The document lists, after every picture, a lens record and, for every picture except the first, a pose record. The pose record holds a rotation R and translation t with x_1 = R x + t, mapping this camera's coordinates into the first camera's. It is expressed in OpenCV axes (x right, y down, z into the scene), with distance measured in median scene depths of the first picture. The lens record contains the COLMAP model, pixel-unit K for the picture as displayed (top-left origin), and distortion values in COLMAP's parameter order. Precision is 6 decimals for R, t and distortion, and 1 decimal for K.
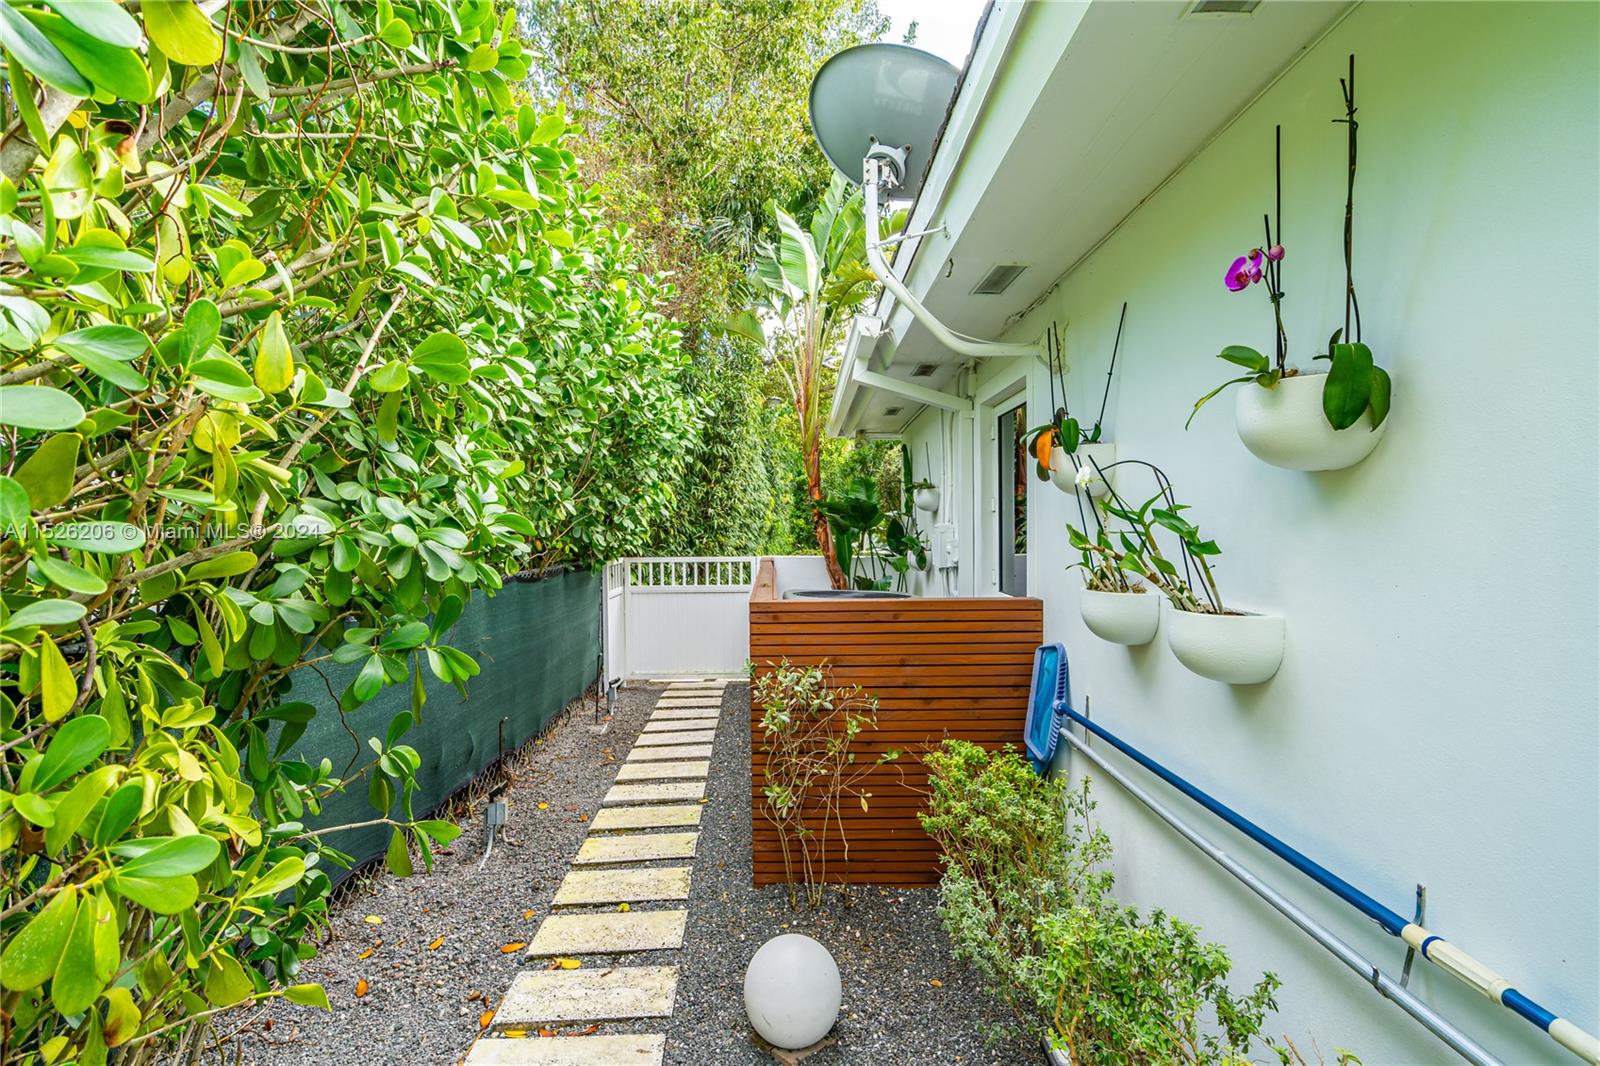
lens RADIAL K [[738.6, 0, 802.9], [0, 738.6, 528.8], [0, 0, 1]] dist [0.004601, 0.000981]
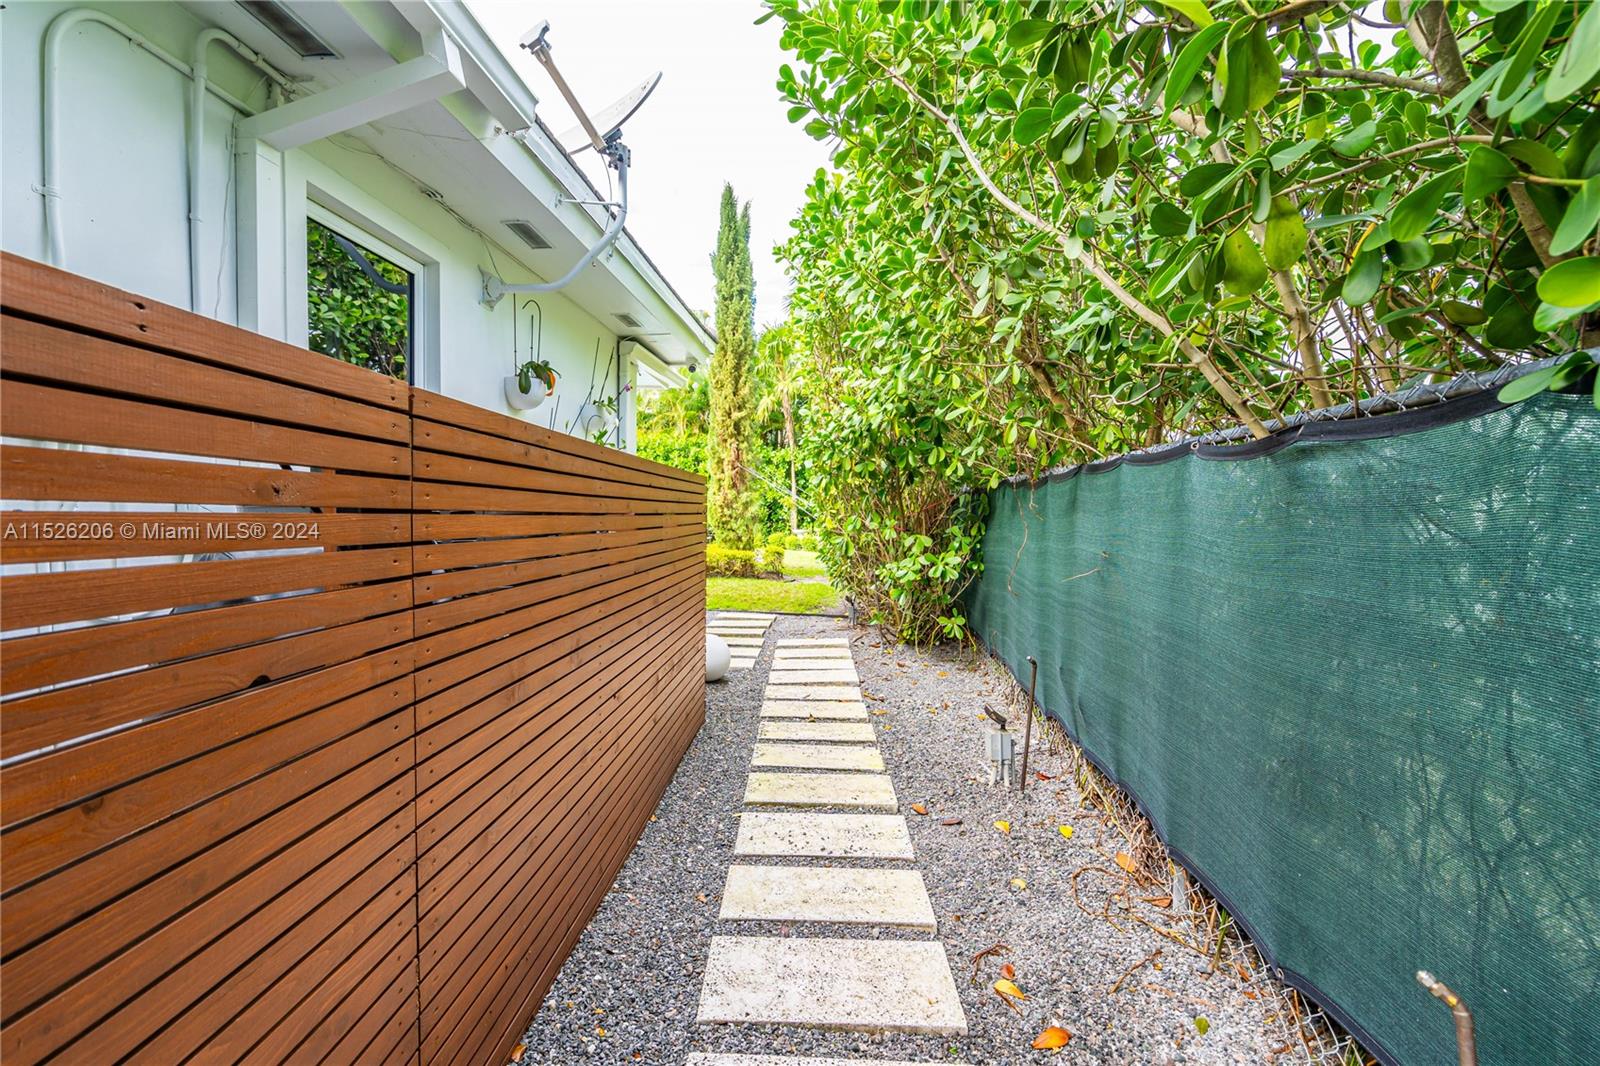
lens RADIAL K [[738.6, 0, 800.6], [0, 738.6, 523.0], [0, 0, 1]] dist [0.004601, 0.000981]
pose [[-0.997626, 0.002010, 0.068834, -0.246077], [0.004446, 0.999368, 0.035258, 0.112773], [-0.068719, 0.035480, -0.997005, 1.741738]]
